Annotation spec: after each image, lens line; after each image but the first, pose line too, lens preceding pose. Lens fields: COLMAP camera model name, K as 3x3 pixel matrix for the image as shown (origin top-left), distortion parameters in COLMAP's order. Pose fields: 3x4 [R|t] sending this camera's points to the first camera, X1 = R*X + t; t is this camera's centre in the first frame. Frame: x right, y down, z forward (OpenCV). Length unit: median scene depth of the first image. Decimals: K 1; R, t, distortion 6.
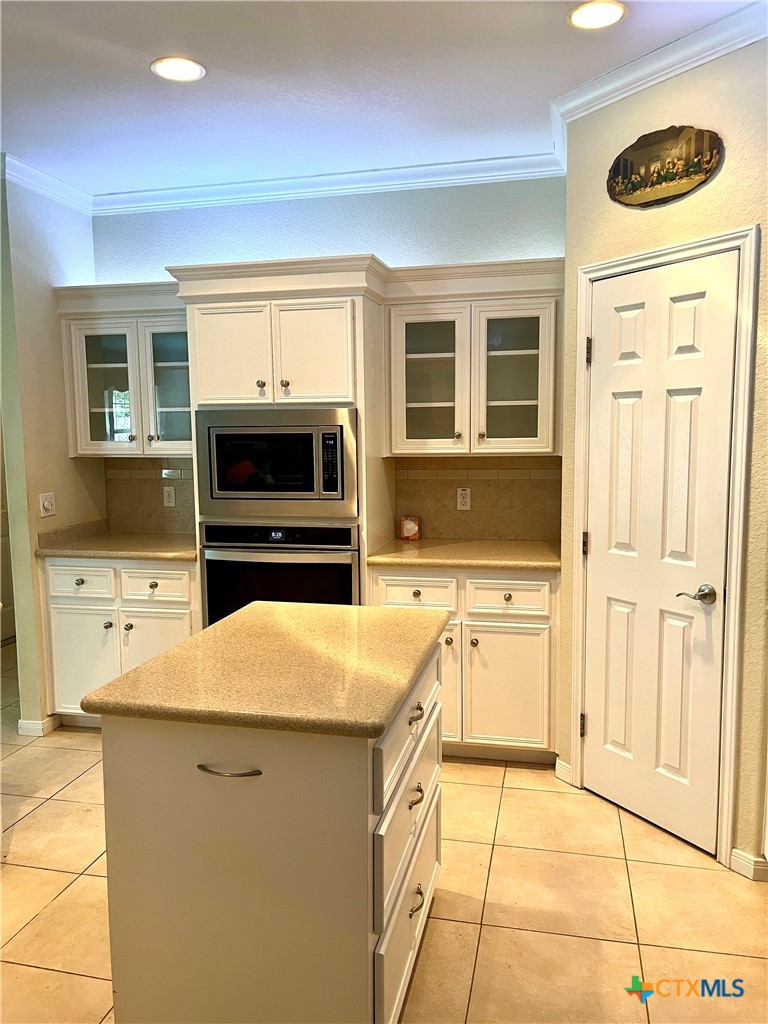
lens RADIAL K [[770.2, 0, 384.0], [0, 770.2, 512.0], [0, 0, 1]] dist [0.096985, -0.166392]
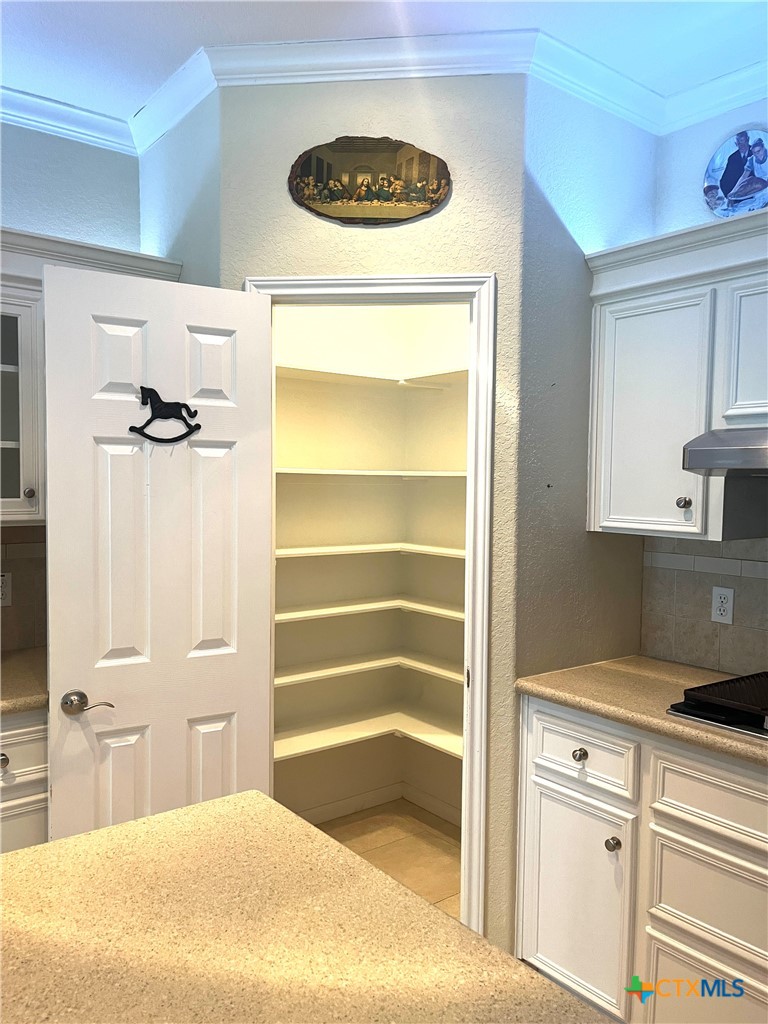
lens RADIAL K [[770.2, 0, 384.0], [0, 770.2, 512.0], [0, 0, 1]] dist [0.096985, -0.166392]
pose [[0.617856, -0.007577, 0.786255, -0.308383], [0.069886, 0.996525, -0.045315, -0.047800], [-0.783180, 0.082947, 0.616238, 0.512459]]
